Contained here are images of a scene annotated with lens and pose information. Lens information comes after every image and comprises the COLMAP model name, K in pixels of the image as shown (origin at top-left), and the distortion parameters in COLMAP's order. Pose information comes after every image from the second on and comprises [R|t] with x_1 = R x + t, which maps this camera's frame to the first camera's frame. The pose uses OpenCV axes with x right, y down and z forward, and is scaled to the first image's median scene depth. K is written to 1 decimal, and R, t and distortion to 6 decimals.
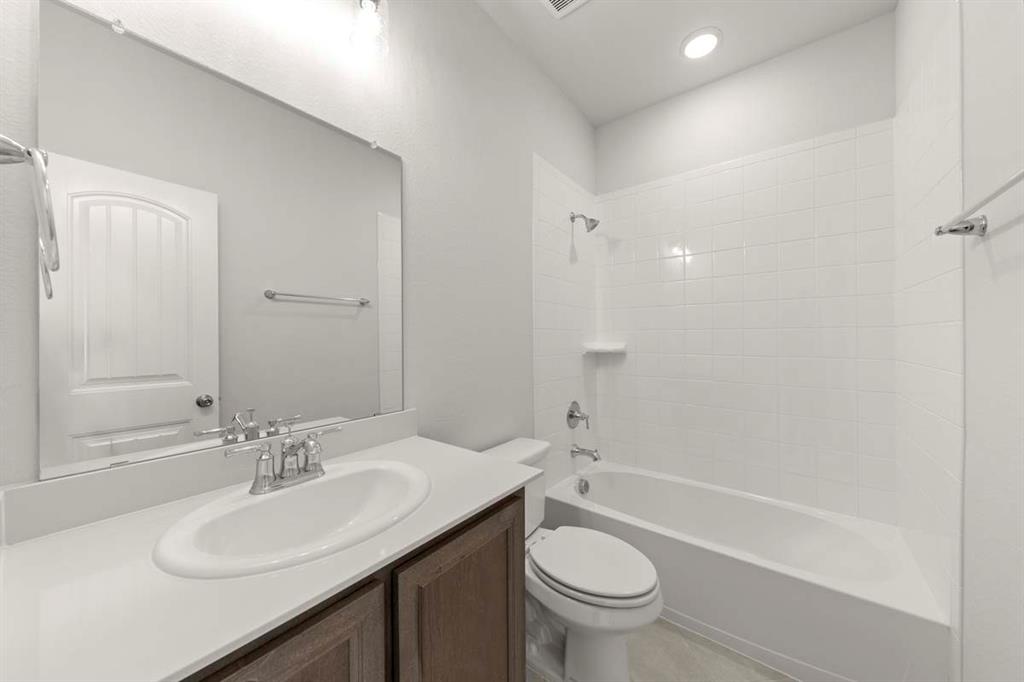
lens RADIAL K [[351.6, 0, 511.0], [0, 351.6, 337.3], [0, 0, 1]] dist [-0.000122, -0.000008]
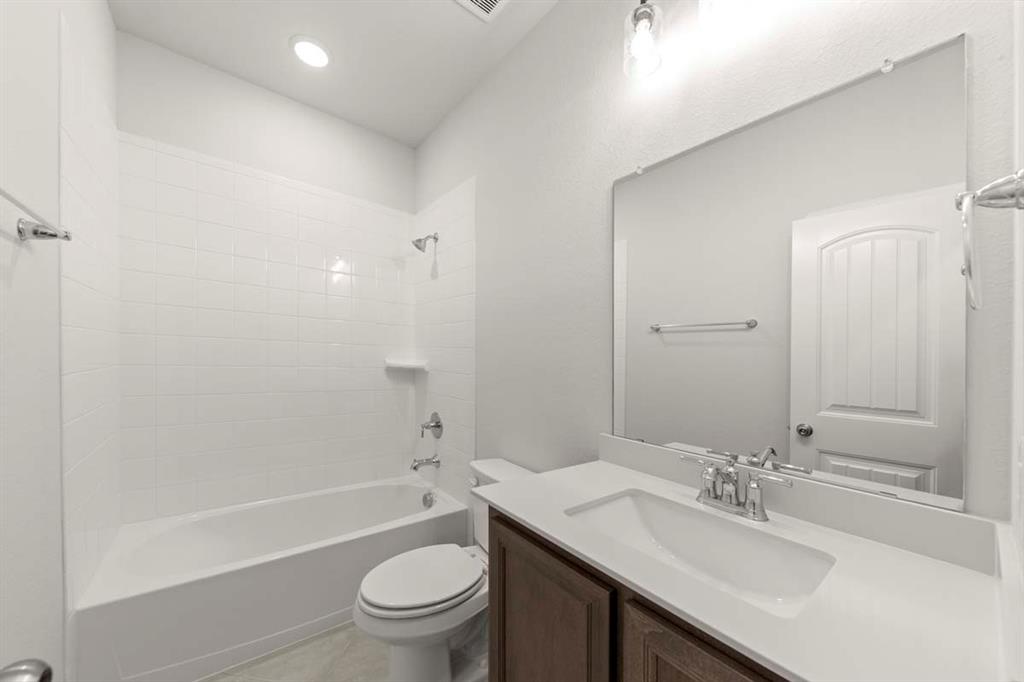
lens RADIAL K [[371.2, 0, 510.9], [0, 371.2, 363.4], [0, 0, 1]] dist [-0.000095, 0.000011]
pose [[-0.231172, 0.005042, -0.972900, 0.440285], [-0.026358, 0.999587, 0.011443, 0.002117], [0.972556, 0.028289, -0.230944, 0.525927]]
